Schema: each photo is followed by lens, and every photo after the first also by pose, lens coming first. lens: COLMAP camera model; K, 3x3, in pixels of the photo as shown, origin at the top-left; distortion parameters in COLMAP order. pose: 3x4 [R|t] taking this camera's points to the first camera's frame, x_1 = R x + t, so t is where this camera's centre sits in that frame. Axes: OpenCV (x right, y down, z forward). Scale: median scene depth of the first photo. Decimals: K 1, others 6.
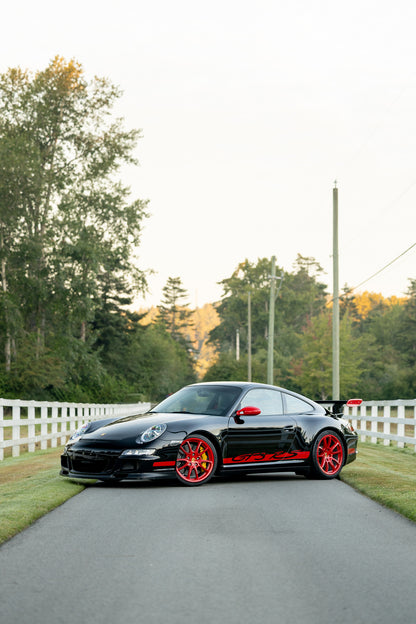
lens RADIAL K [[1905.4, 0, 208.0], [0, 1905.4, 312.0], [0, 0, 1]] dist [0.058395, -0.690816]
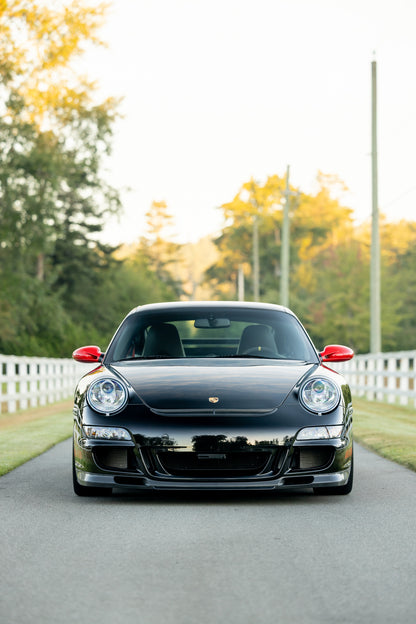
lens RADIAL K [[1905.4, 0, 208.0], [0, 1905.4, 312.0], [0, 0, 1]] dist [0.058395, -0.690816]
pose [[0.999975, -0.006859, -0.001644, 0.003481], [0.006885, 0.999842, 0.016360, 0.015981], [0.001532, -0.016371, 0.999865, 0.229375]]
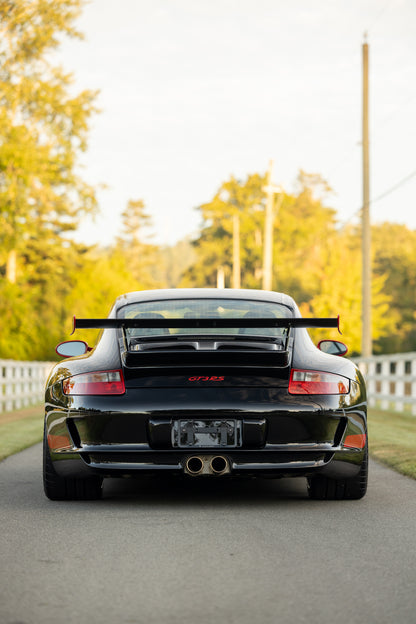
lens RADIAL K [[1773.1, 0, 208.0], [0, 1773.1, 312.0], [0, 0, 1]] dist [-0.065482, -0.757204]
pose [[0.999924, -0.003442, 0.011866, 0.002463], [0.003342, 0.999958, 0.008495, 0.021662], [-0.011895, -0.008454, 0.999894, 0.312171]]
